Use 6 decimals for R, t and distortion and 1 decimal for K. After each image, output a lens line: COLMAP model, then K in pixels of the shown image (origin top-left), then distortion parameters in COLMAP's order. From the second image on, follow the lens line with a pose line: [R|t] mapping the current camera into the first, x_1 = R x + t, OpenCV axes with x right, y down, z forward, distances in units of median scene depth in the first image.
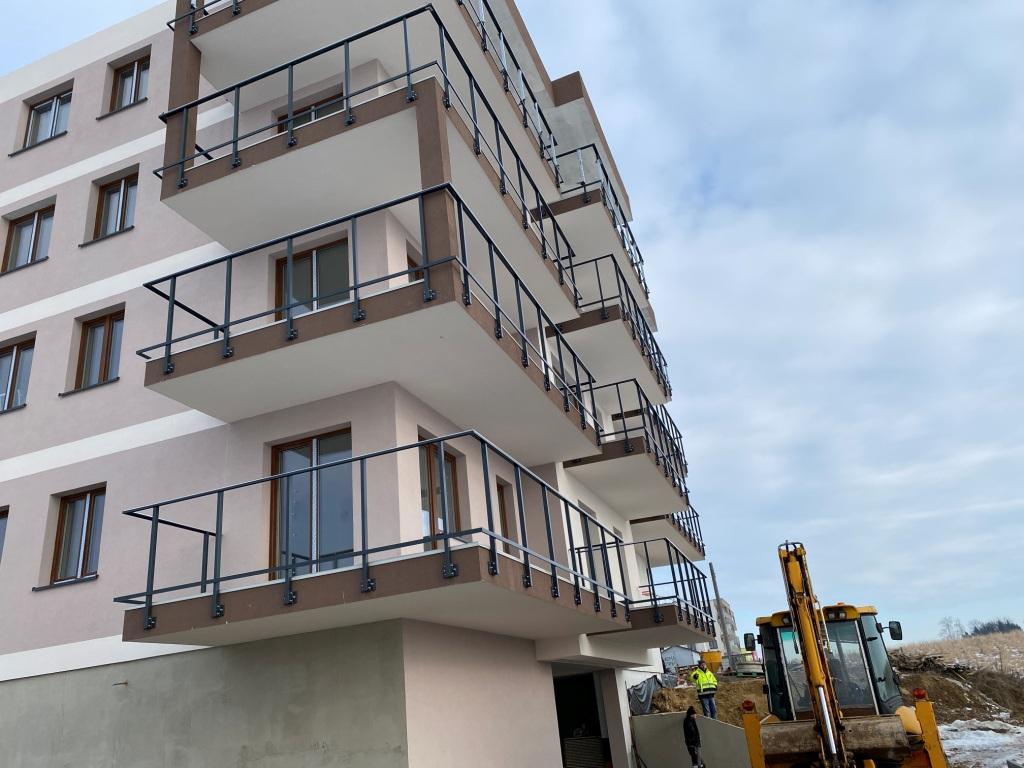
lens RADIAL K [[791.3, 0, 506.2], [0, 791.3, 387.4], [0, 0, 1]] dist [0.061762, -0.070302]
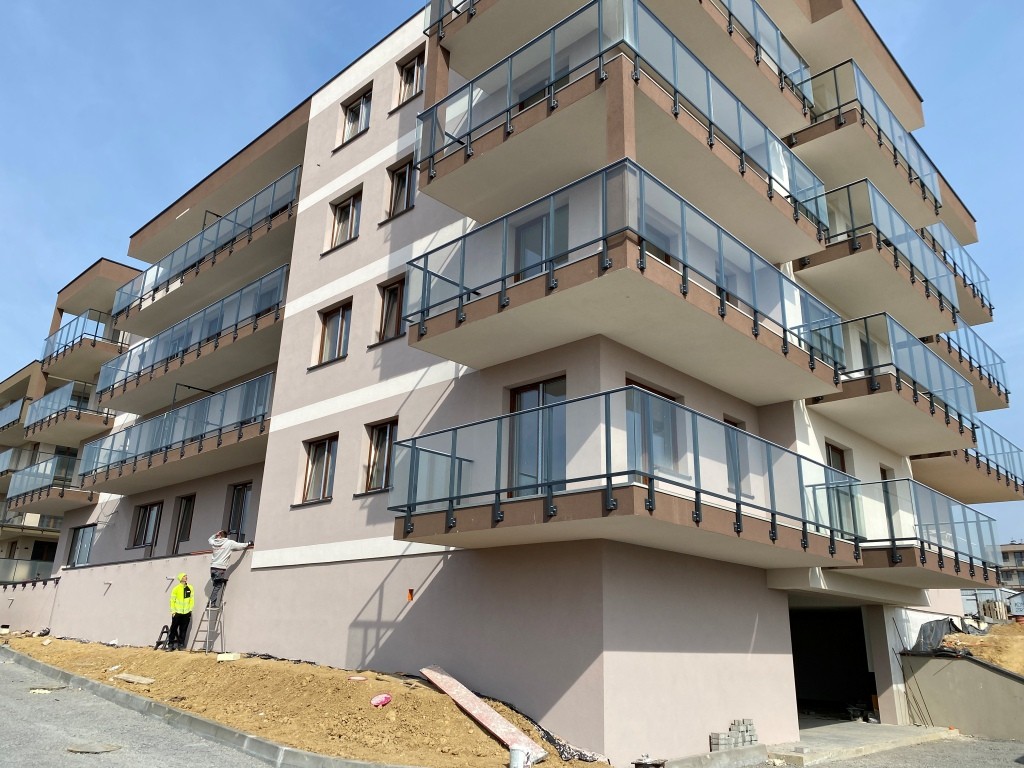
lens RADIAL K [[791.3, 0, 518.2], [0, 791.3, 382.2], [0, 0, 1]] dist [0.061762, -0.070302]
pose [[0.920925, -0.002899, -0.389728, 0.189847], [0.040330, 0.995313, 0.087898, -0.043181], [0.387647, -0.096665, 0.916726, -0.088201]]
